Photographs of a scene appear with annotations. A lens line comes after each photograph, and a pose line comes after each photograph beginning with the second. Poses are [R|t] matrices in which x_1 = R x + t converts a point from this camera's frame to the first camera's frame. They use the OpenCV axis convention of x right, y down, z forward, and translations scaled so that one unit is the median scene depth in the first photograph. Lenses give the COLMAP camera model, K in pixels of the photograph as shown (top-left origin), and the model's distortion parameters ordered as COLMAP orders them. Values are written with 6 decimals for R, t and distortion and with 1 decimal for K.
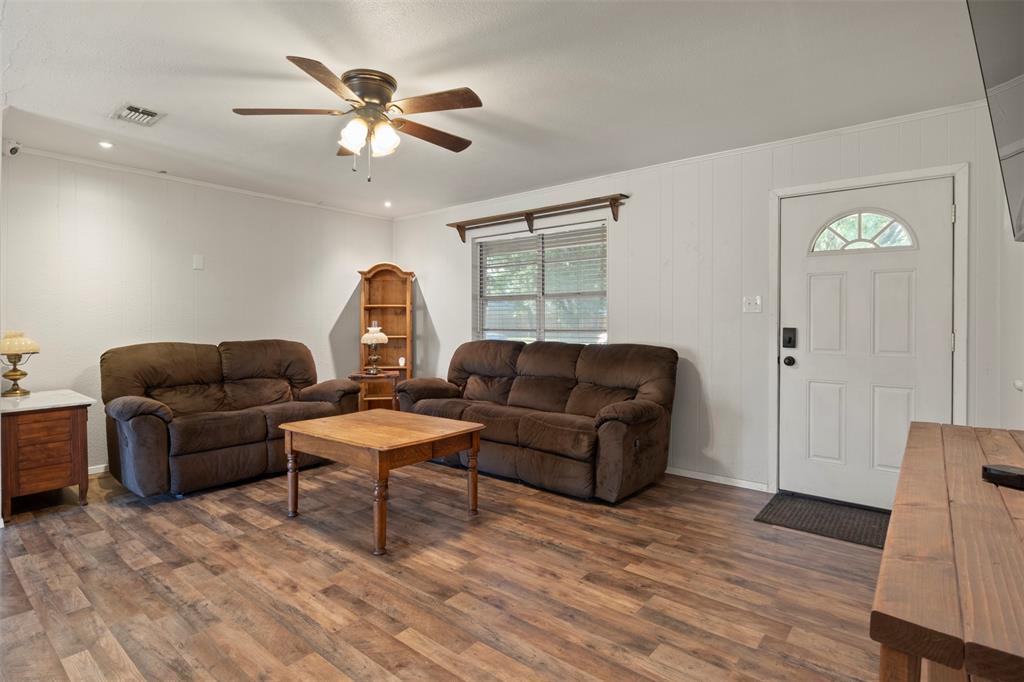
lens RADIAL K [[514.3, 0, 512.8], [0, 514.3, 346.9], [0, 0, 1]] dist [-0.006075, -0.000179]
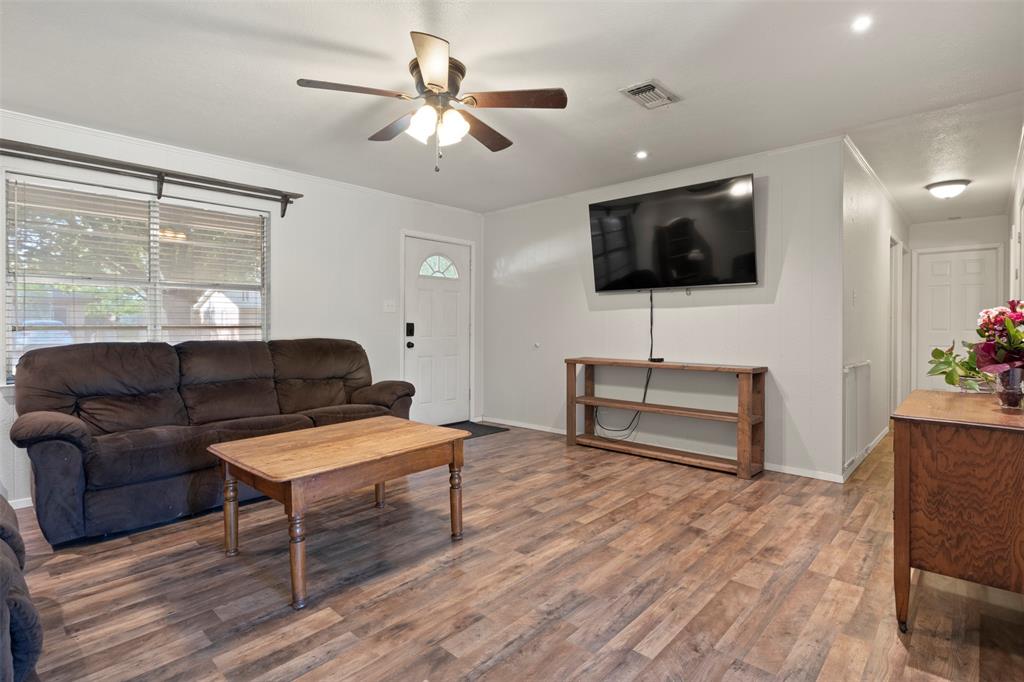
lens RADIAL K [[514.3, 0, 519.3], [0, 514.3, 333.3], [0, 0, 1]] dist [-0.006075, -0.000179]
pose [[0.040848, -0.015038, 0.999052, -1.248962], [0.048267, 0.998749, 0.013060, -0.013132], [-0.997999, 0.047688, 0.041523, 0.798742]]
